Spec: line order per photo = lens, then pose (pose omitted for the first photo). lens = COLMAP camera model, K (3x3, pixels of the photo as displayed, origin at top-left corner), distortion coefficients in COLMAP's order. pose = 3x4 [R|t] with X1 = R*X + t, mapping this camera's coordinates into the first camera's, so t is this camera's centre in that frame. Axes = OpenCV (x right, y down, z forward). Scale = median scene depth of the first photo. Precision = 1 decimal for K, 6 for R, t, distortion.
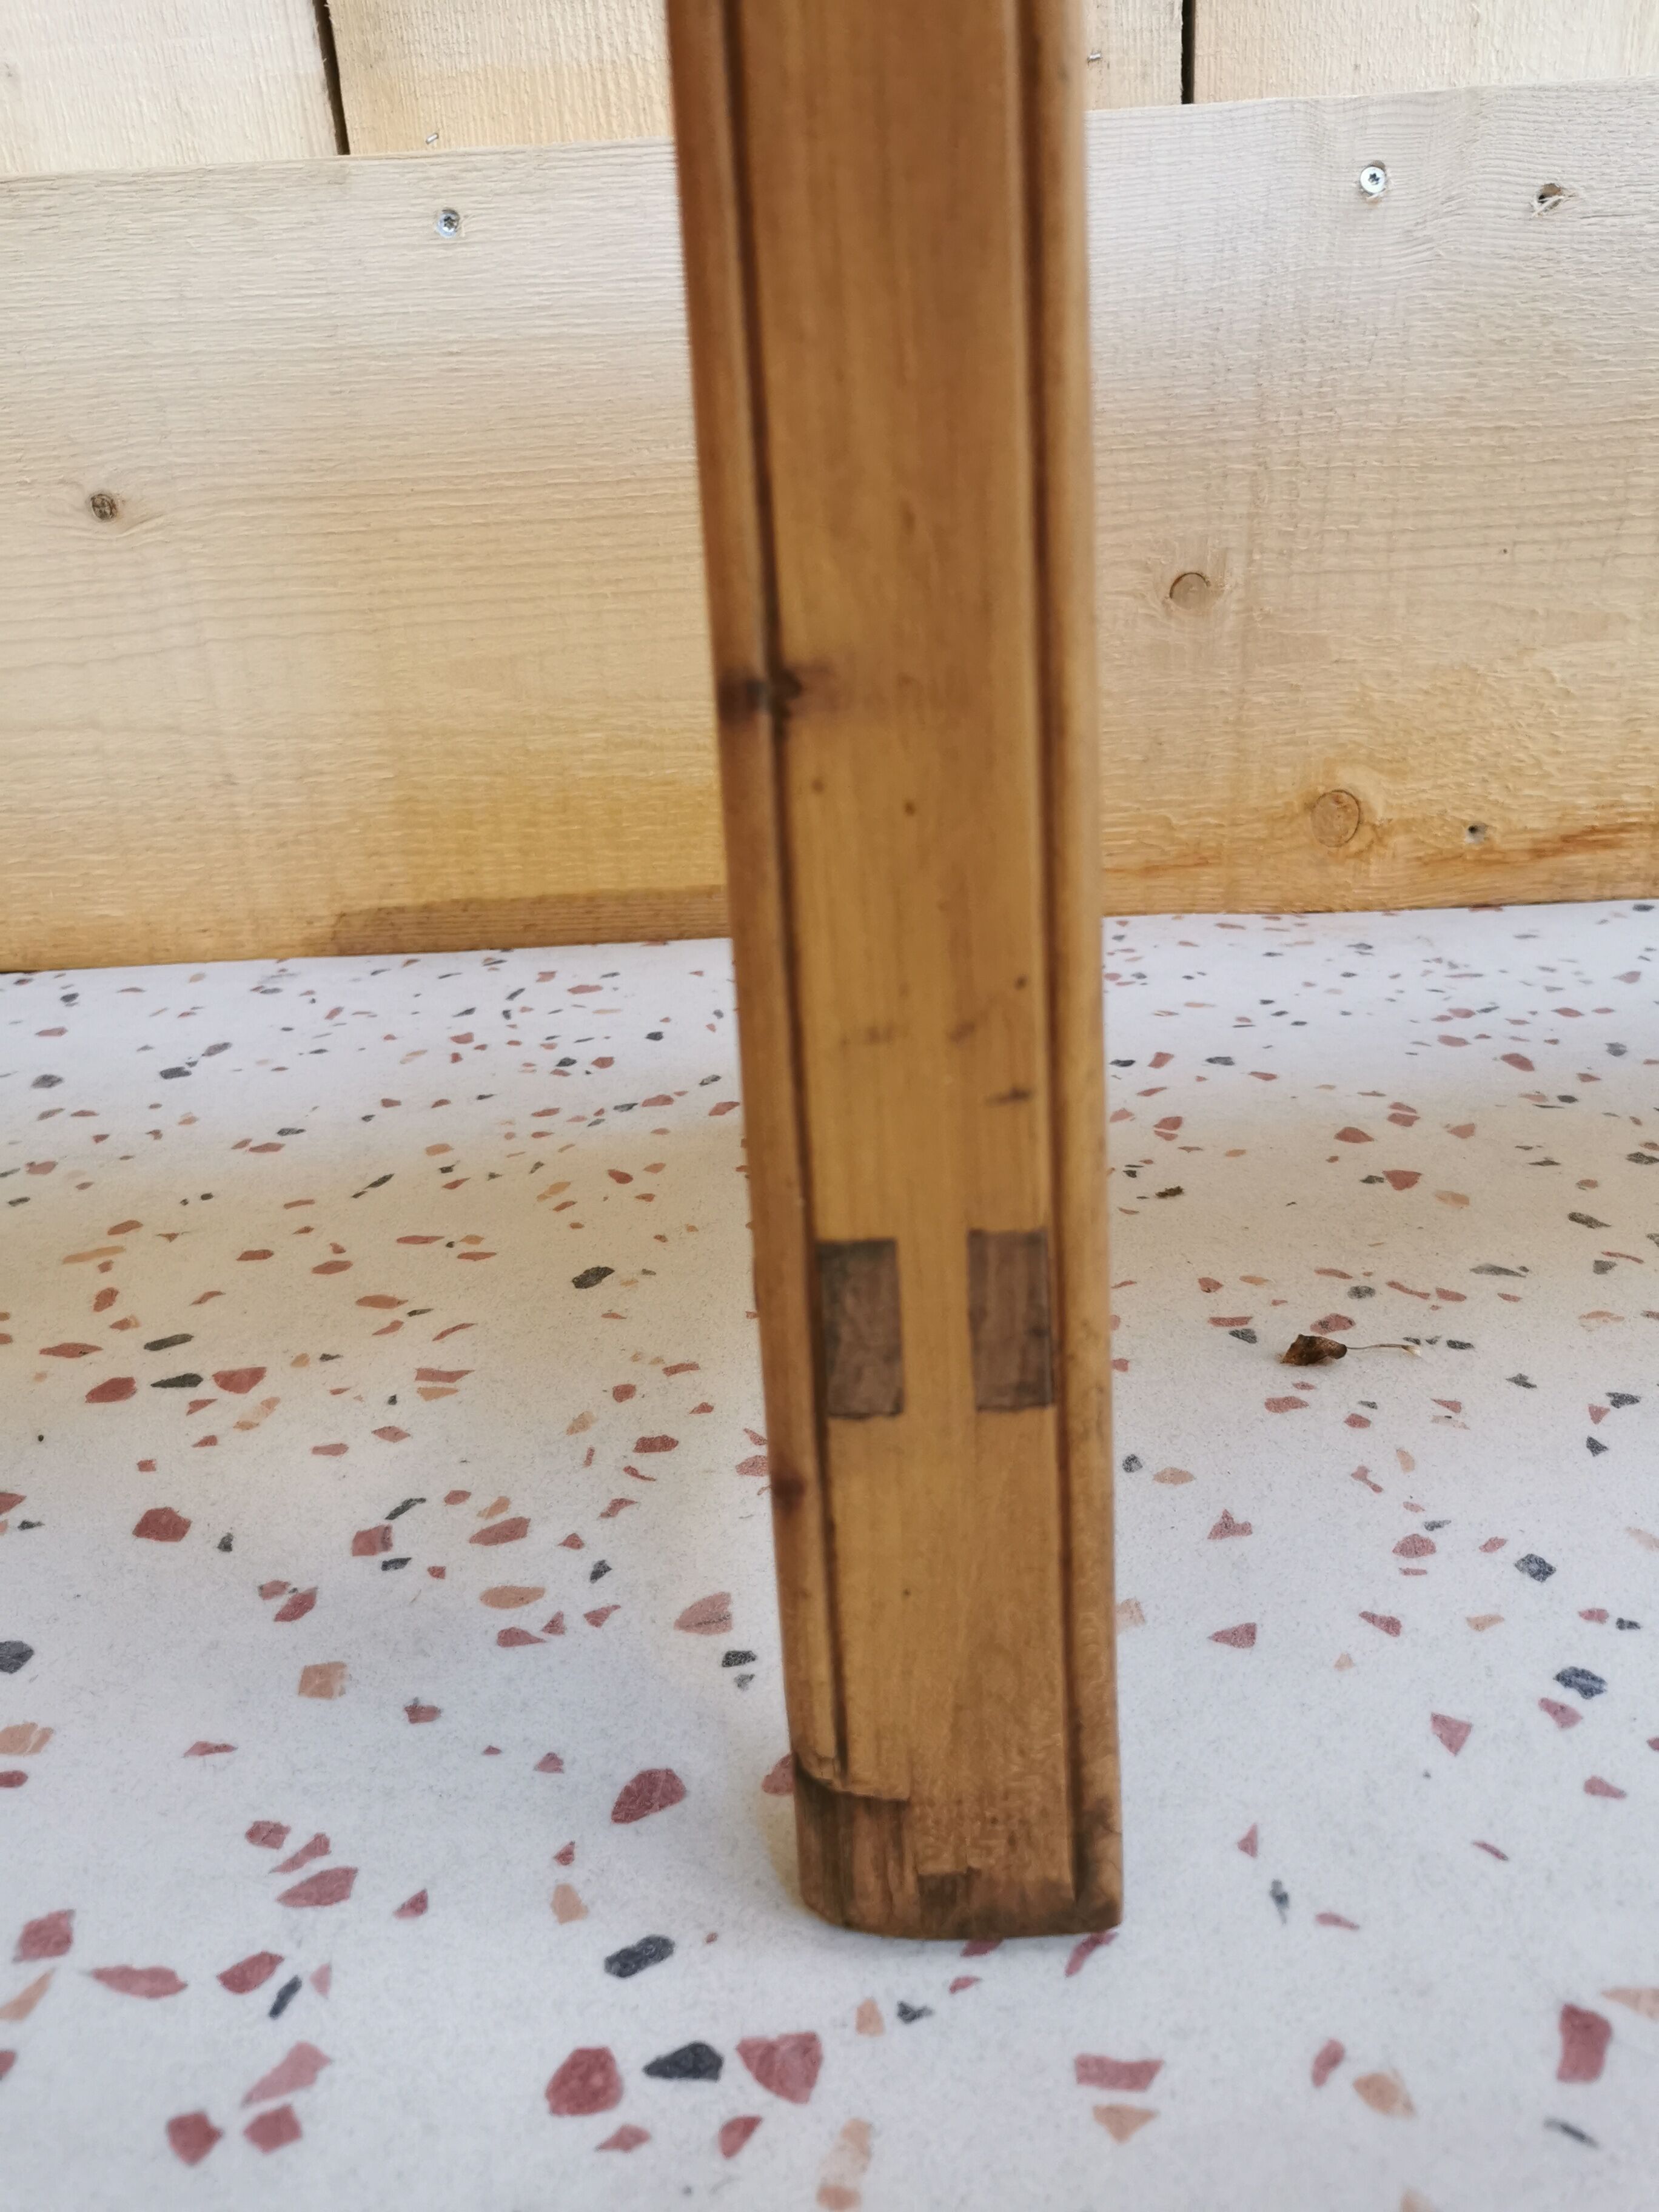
lens RADIAL K [[1746.4, 0, 841.8], [0, 1746.4, 1113.1], [0, 0, 1]] dist [0.058446, -0.061768]
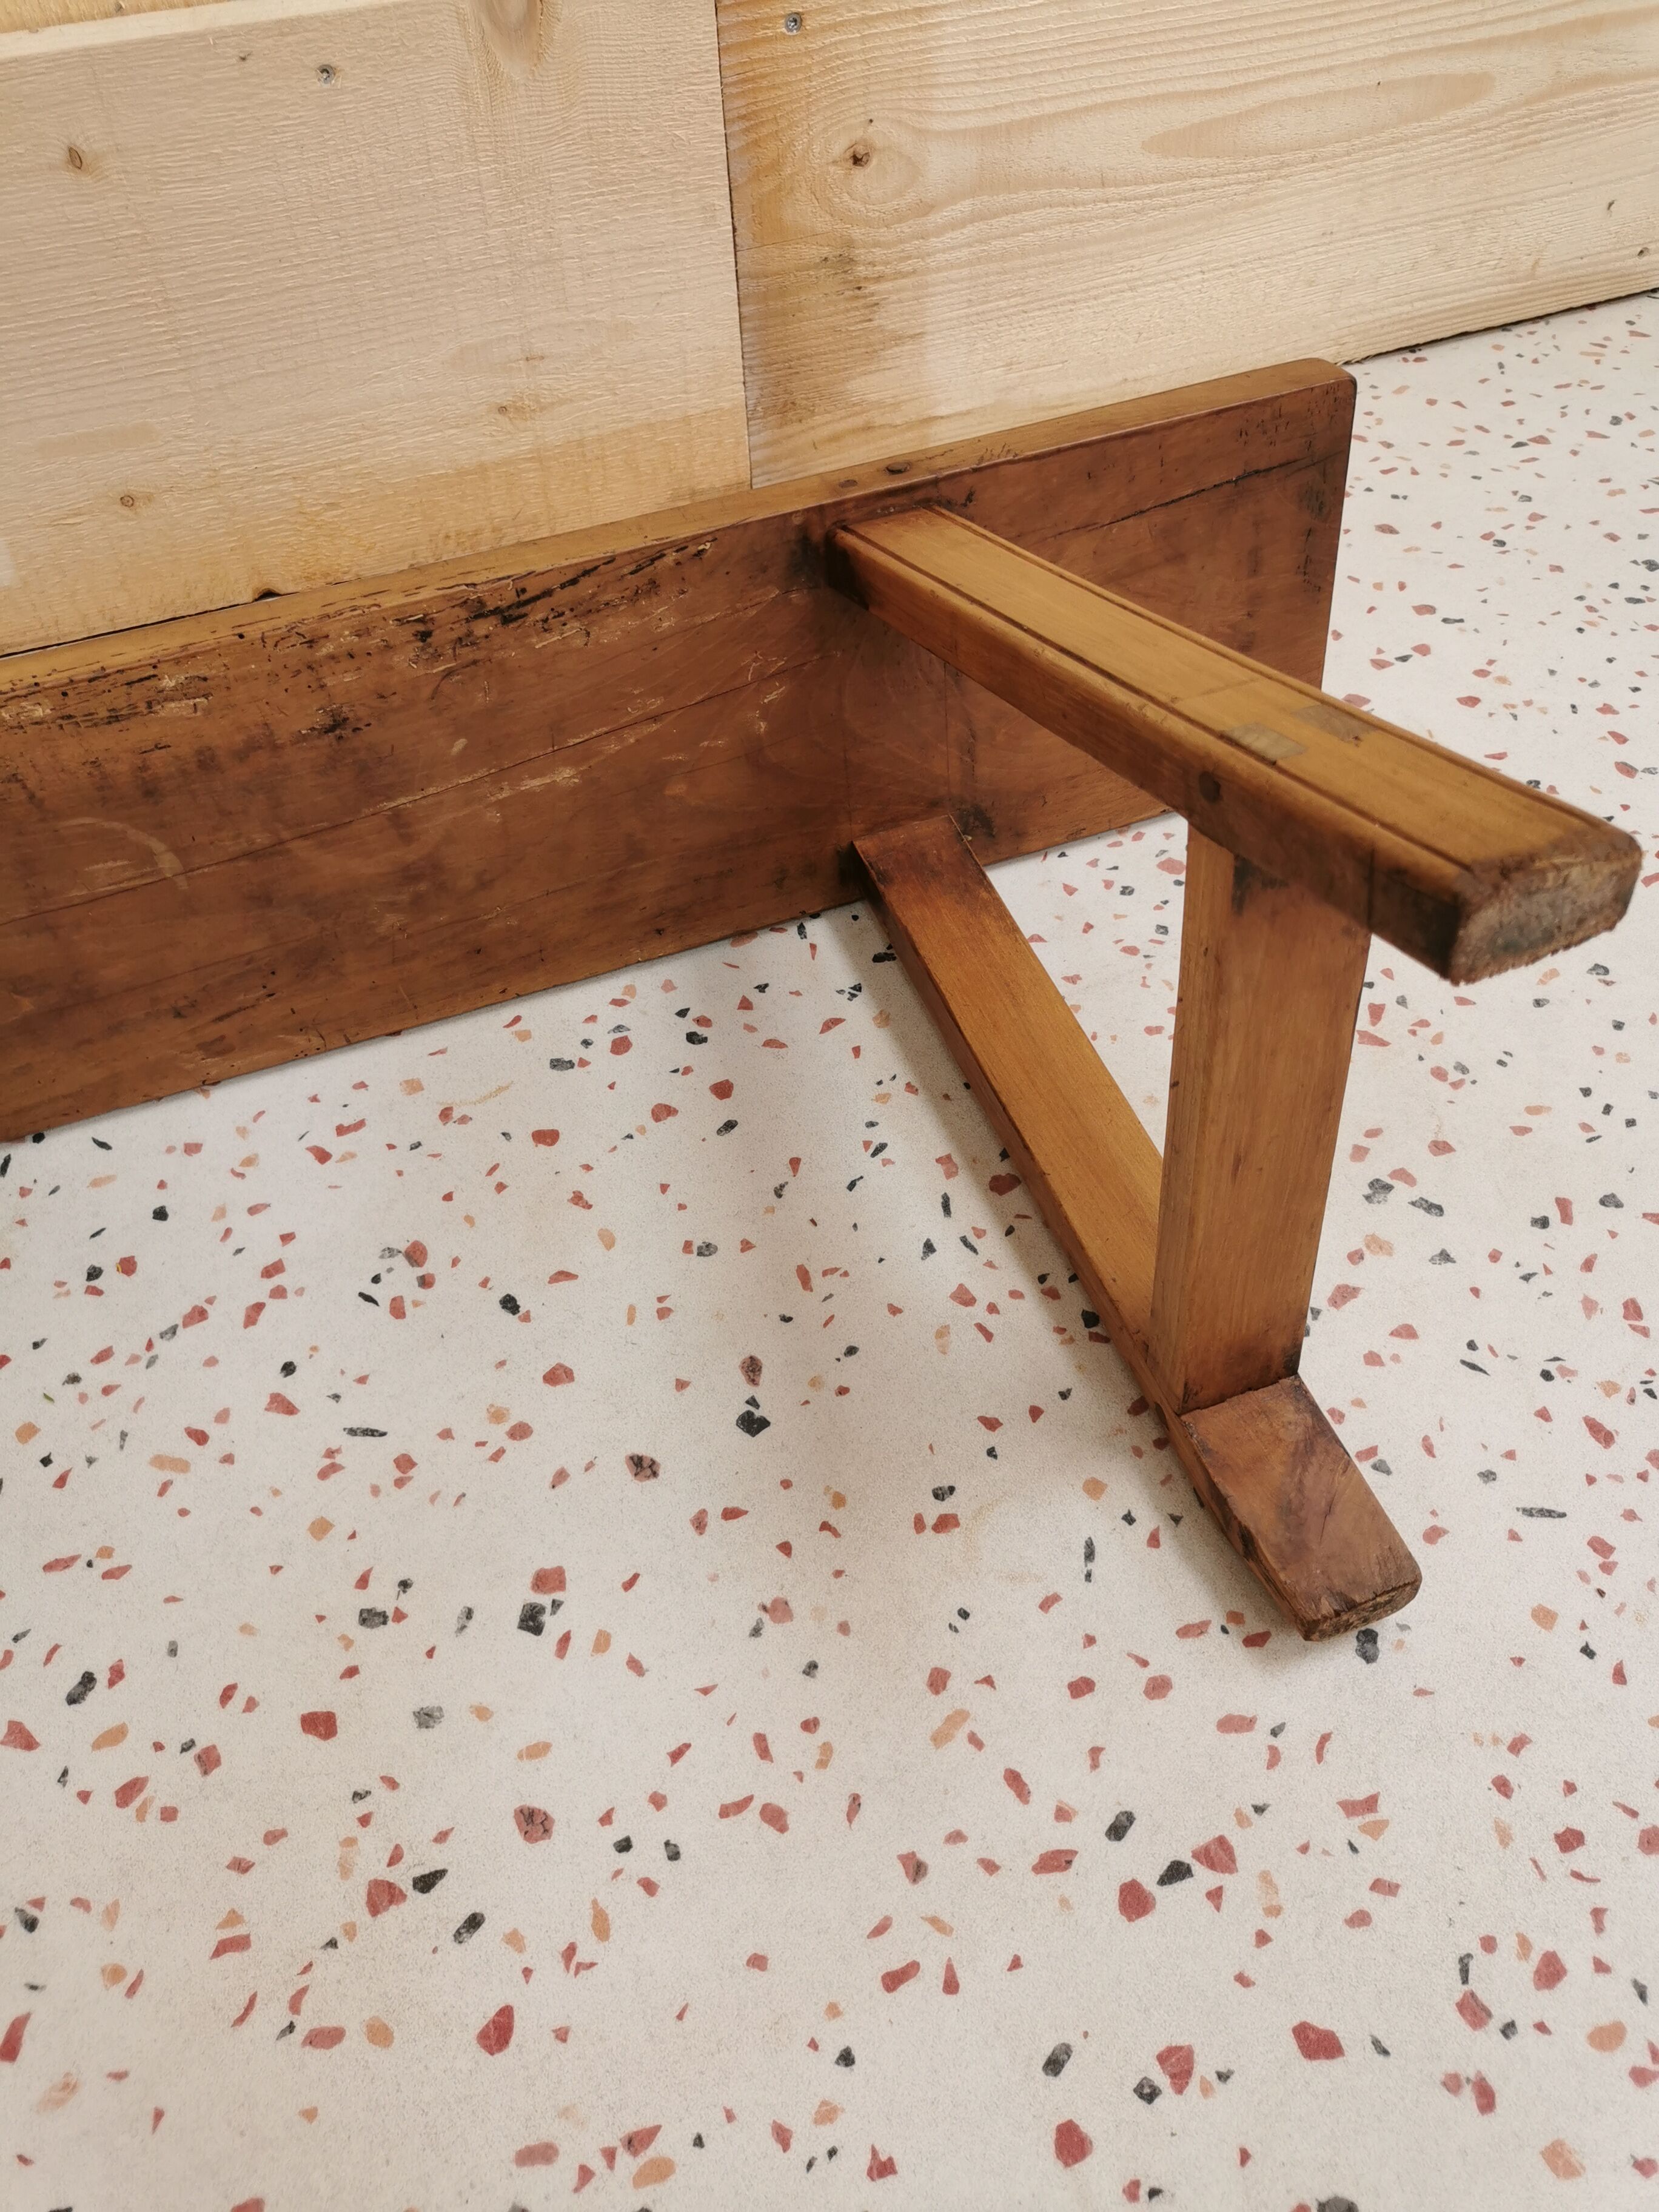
lens RADIAL K [[1734.1, 0, 835.6], [0, 1734.1, 1118.7], [0, 0, 1]] dist [0.019375, -0.009251]
pose [[0.930699, -0.253991, 0.263227, -0.768259], [0.113846, 0.885014, 0.451431, -0.894462], [-0.347619, -0.390179, 0.852597, 0.213860]]
